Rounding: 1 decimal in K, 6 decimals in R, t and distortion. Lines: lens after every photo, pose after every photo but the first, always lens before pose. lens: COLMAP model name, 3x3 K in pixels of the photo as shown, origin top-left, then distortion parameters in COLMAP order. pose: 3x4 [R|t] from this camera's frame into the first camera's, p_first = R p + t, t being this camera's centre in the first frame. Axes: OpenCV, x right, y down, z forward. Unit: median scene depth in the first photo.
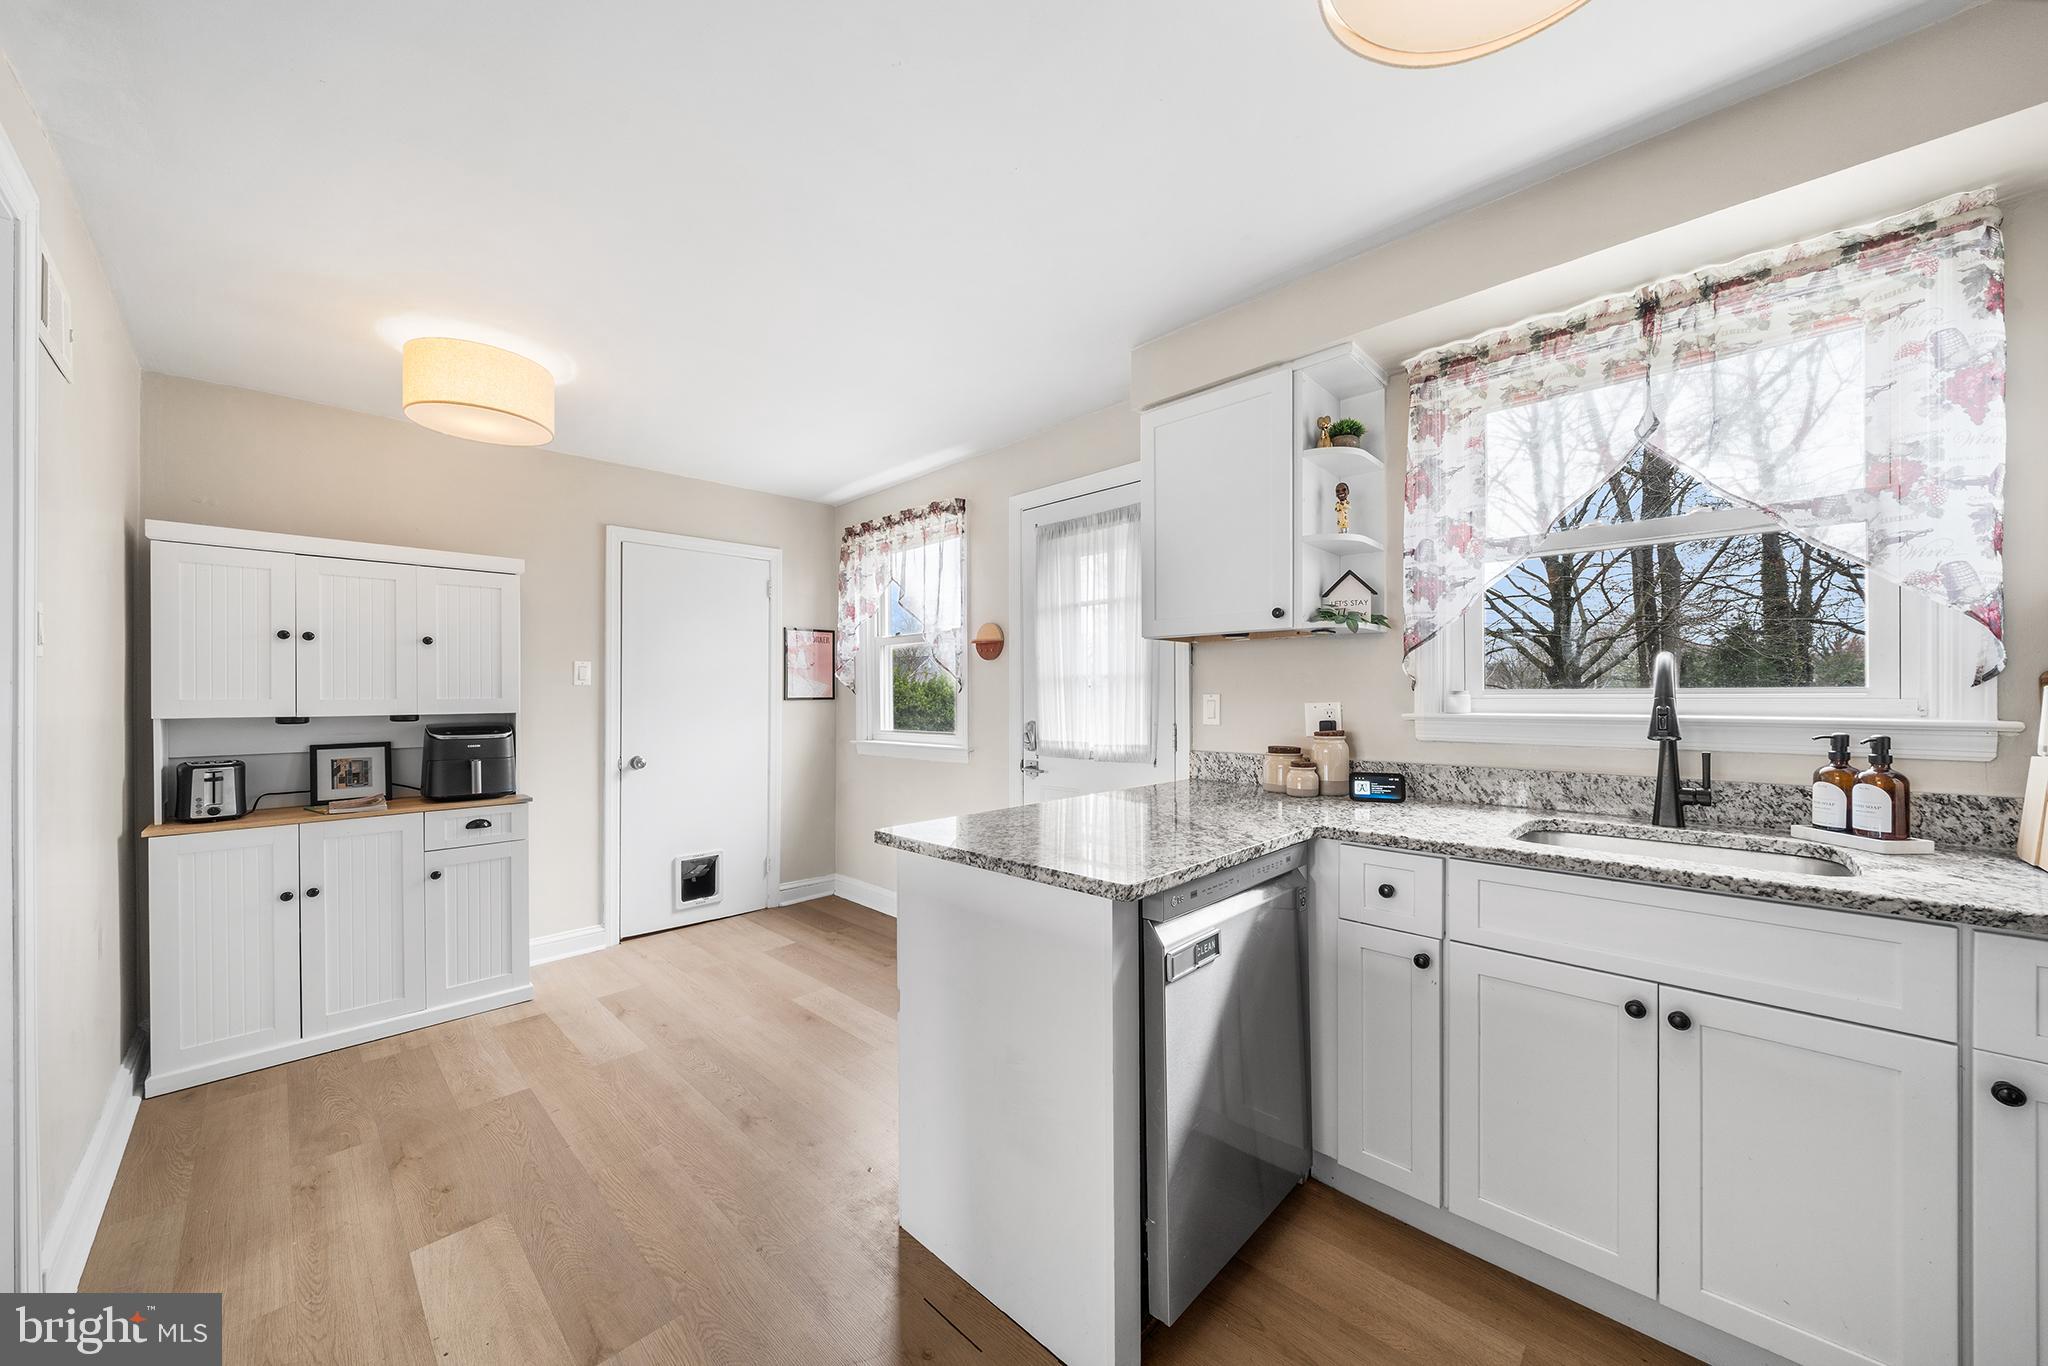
lens RADIAL K [[716.2, 0, 1022.3], [0, 716.2, 694.2], [0, 0, 1]] dist [0.001991, -0.000694]
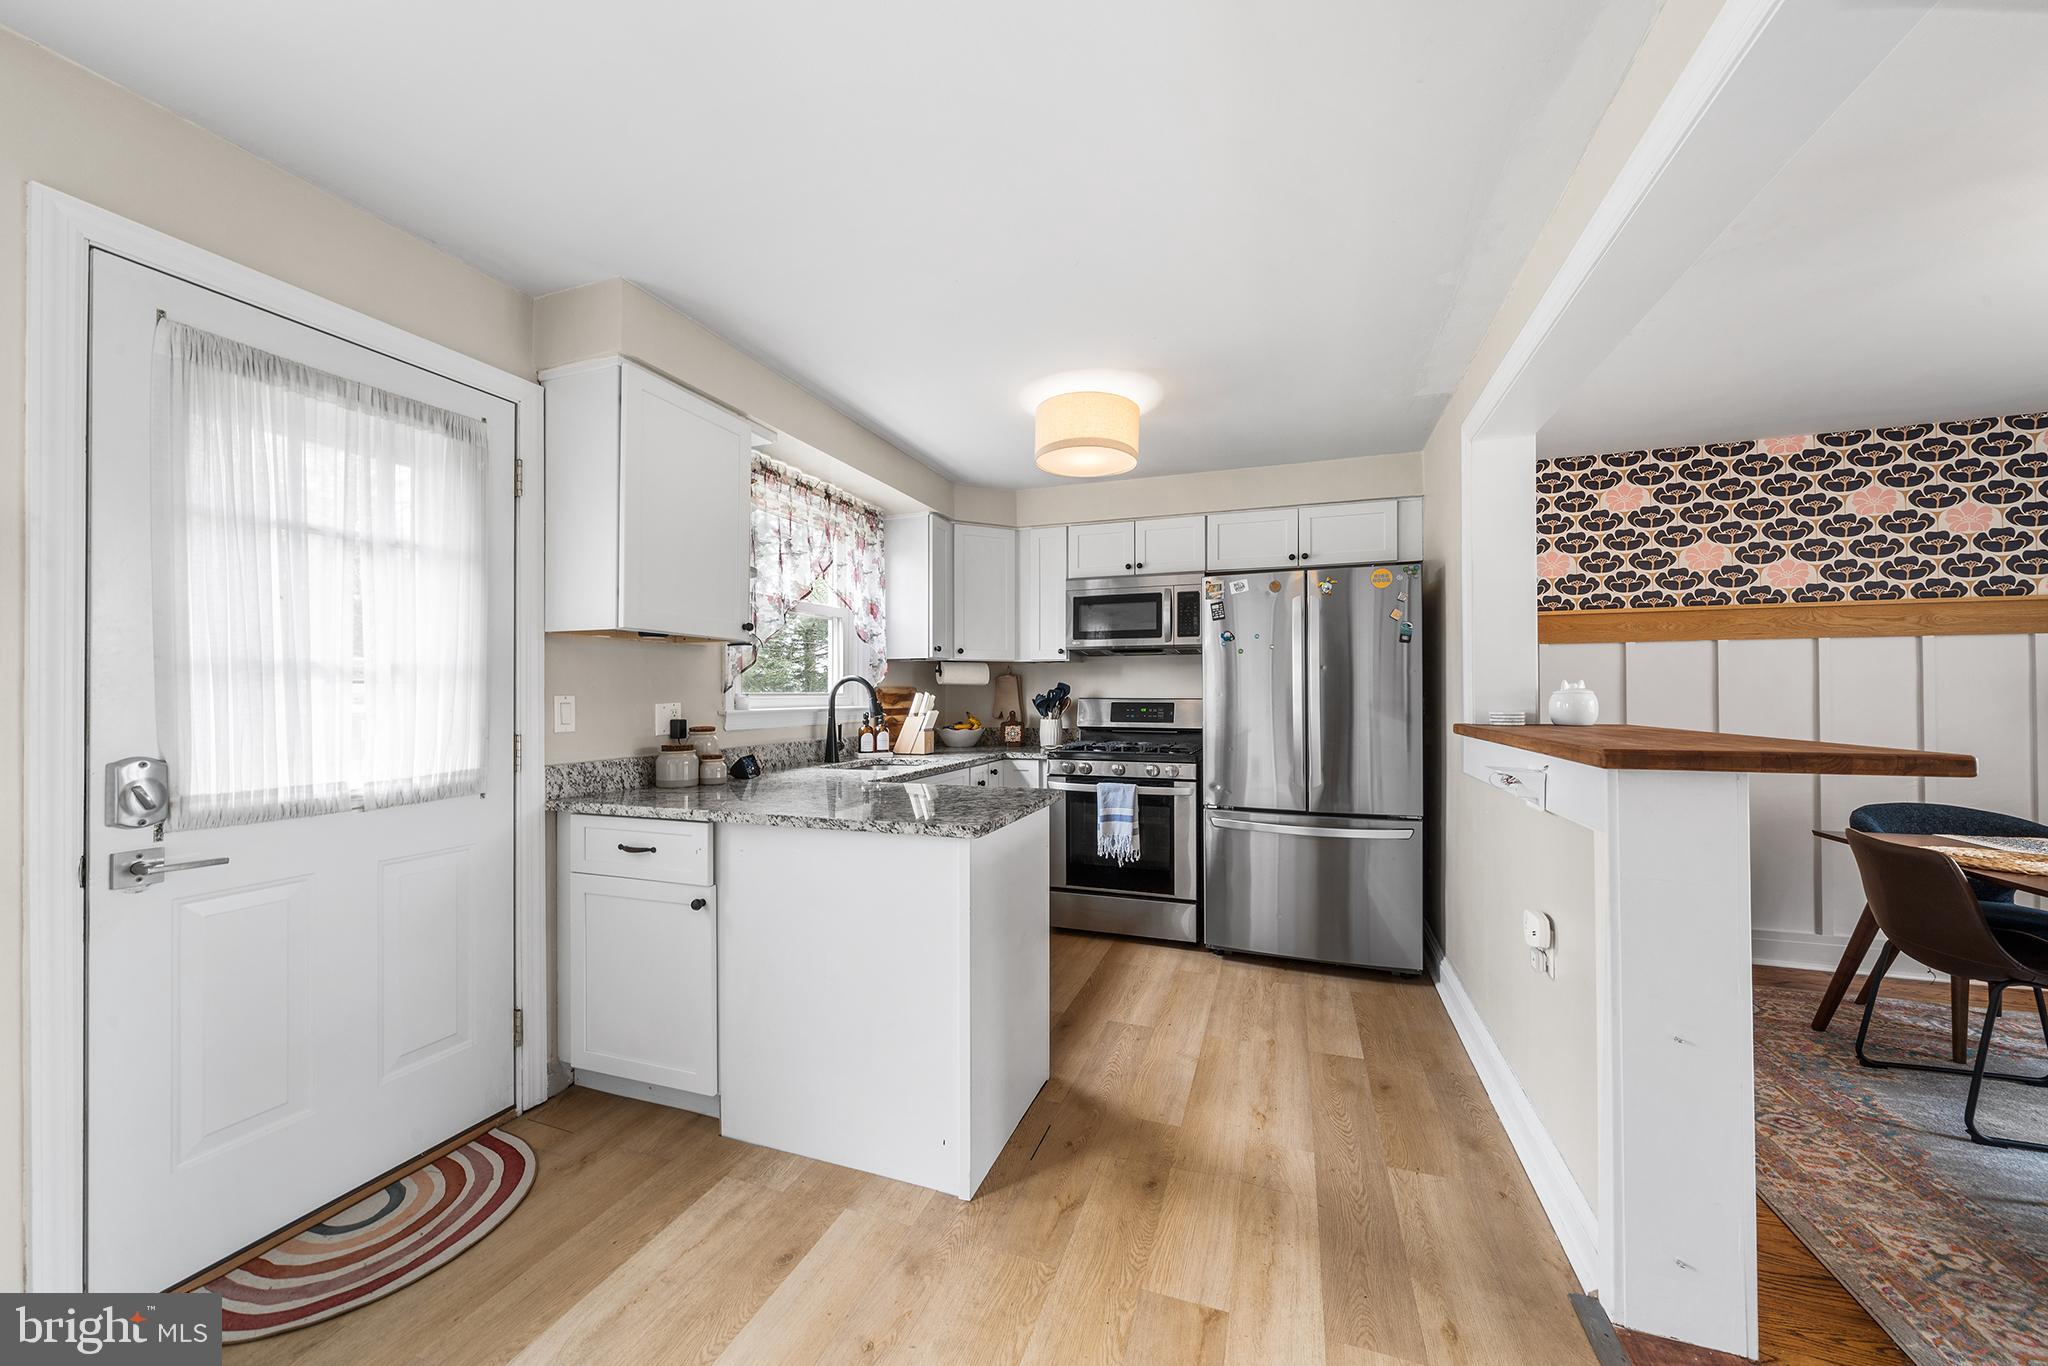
lens RADIAL K [[772.1, 0, 1031.6], [0, 772.1, 676.2], [0, 0, 1]] dist [-0.001745, -0.001046]
pose [[-0.425756, 0.025772, 0.904471, -0.811559], [0.002239, 0.999621, -0.027429, 0.003605], [-0.904835, -0.009653, -0.425652, 0.916518]]
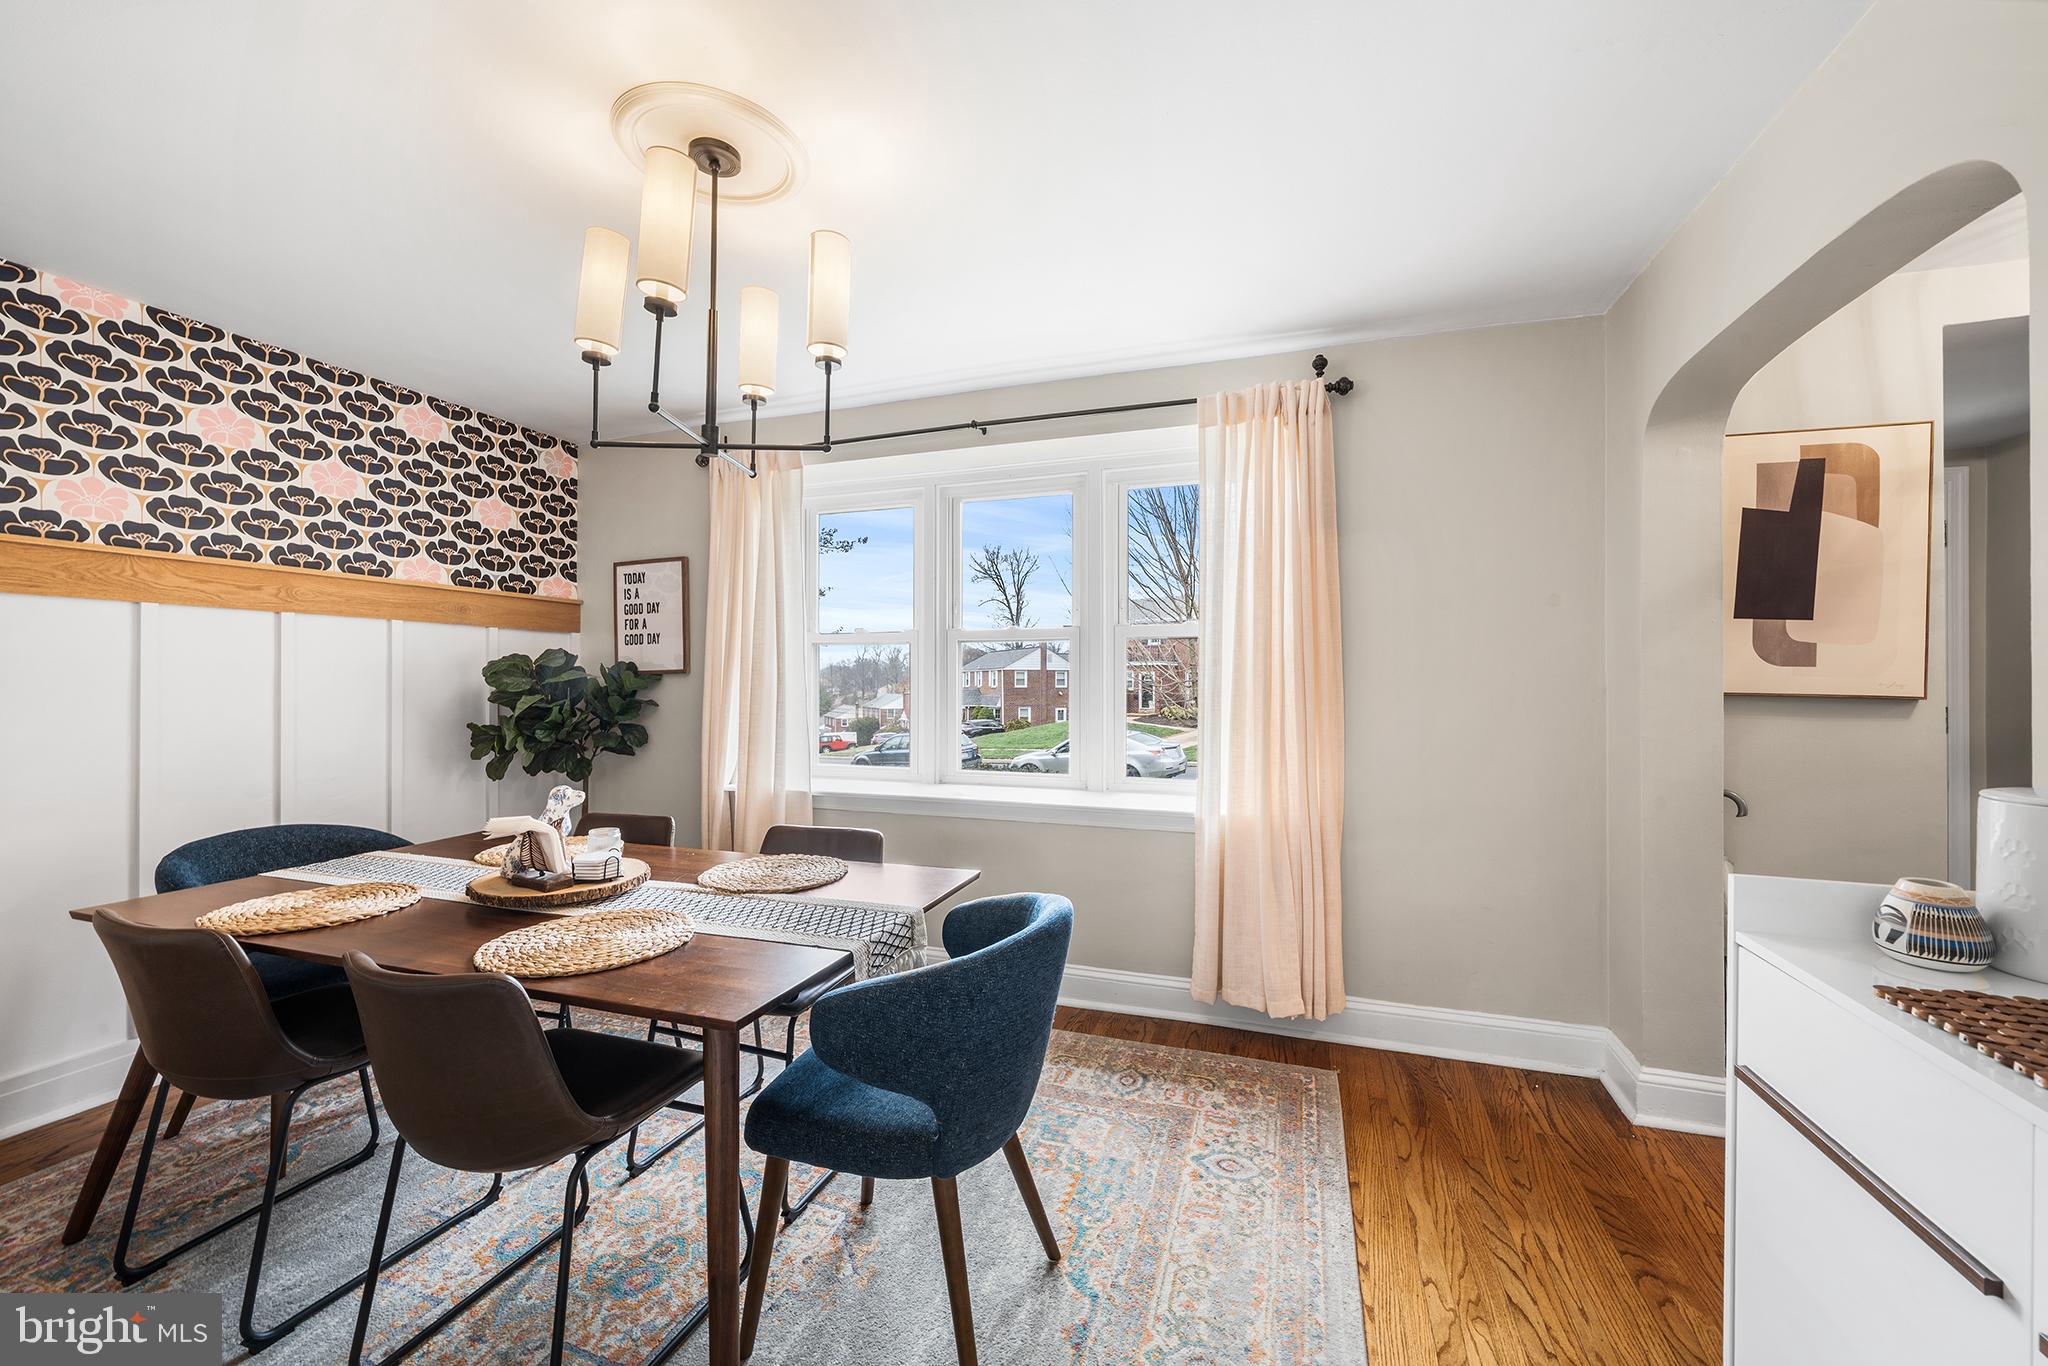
lens RADIAL K [[772.1, 0, 1012.3], [0, 772.1, 680.1], [0, 0, 1]] dist [-0.001745, -0.001046]
pose [[-0.908907, 0.003712, -0.416982, -0.750873], [0.004912, 0.999986, -0.001805, 0.005236], [0.416970, -0.003689, -0.908913, 0.375191]]
